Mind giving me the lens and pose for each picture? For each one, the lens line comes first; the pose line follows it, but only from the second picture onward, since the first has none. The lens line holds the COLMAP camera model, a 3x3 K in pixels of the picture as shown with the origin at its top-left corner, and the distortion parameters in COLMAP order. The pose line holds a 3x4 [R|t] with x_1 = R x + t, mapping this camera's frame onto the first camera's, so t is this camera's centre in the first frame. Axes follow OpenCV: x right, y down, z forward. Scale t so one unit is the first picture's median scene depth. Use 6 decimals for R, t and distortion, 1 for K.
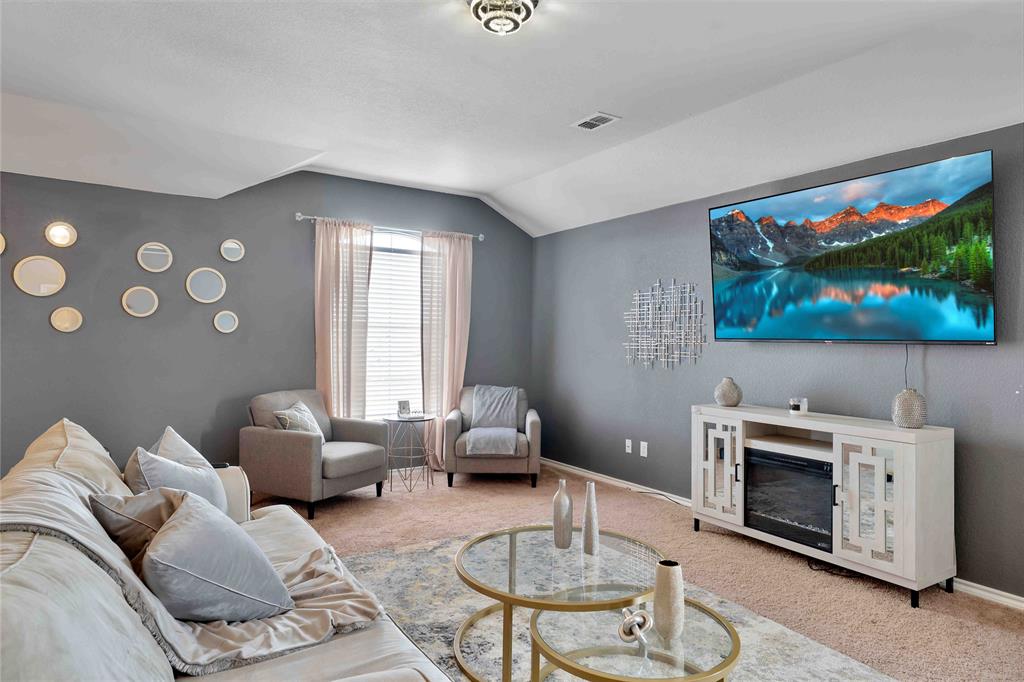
lens RADIAL K [[586.7, 0, 514.8], [0, 586.7, 320.6], [0, 0, 1]] dist [0.017868, 0.000037]
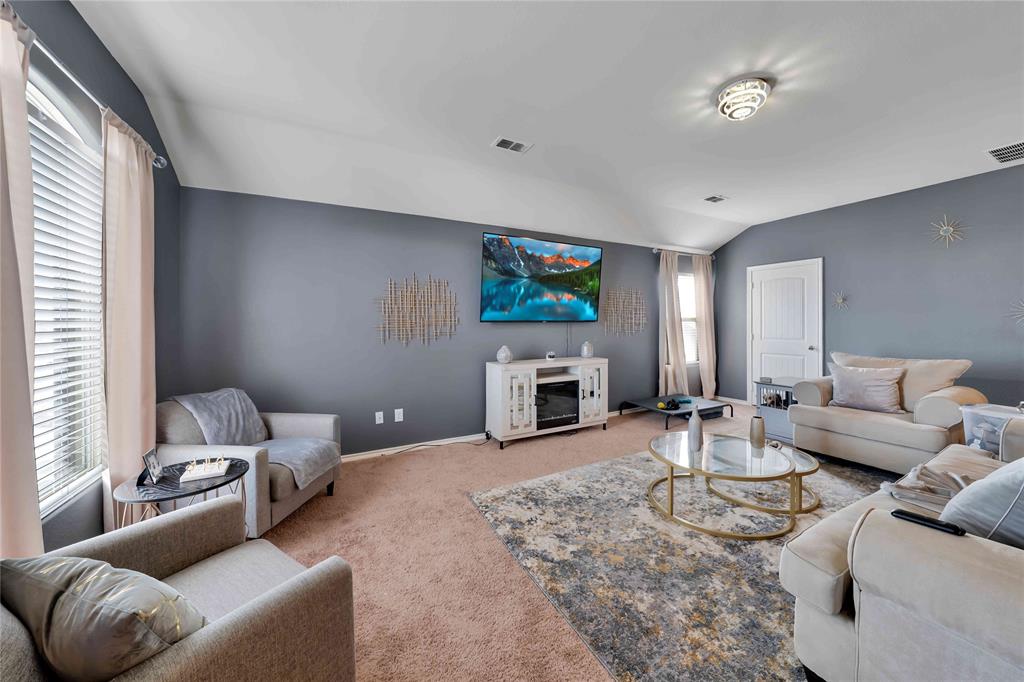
lens RADIAL K [[361.2, 0, 510.3], [0, 361.2, 327.6], [0, 0, 1]] dist [-0.027747, 0.006082]
pose [[0.090642, -0.019459, 0.995693, -0.635351], [-0.034426, 0.999150, 0.022660, 0.034274], [-0.995288, -0.036331, 0.089895, 0.988746]]
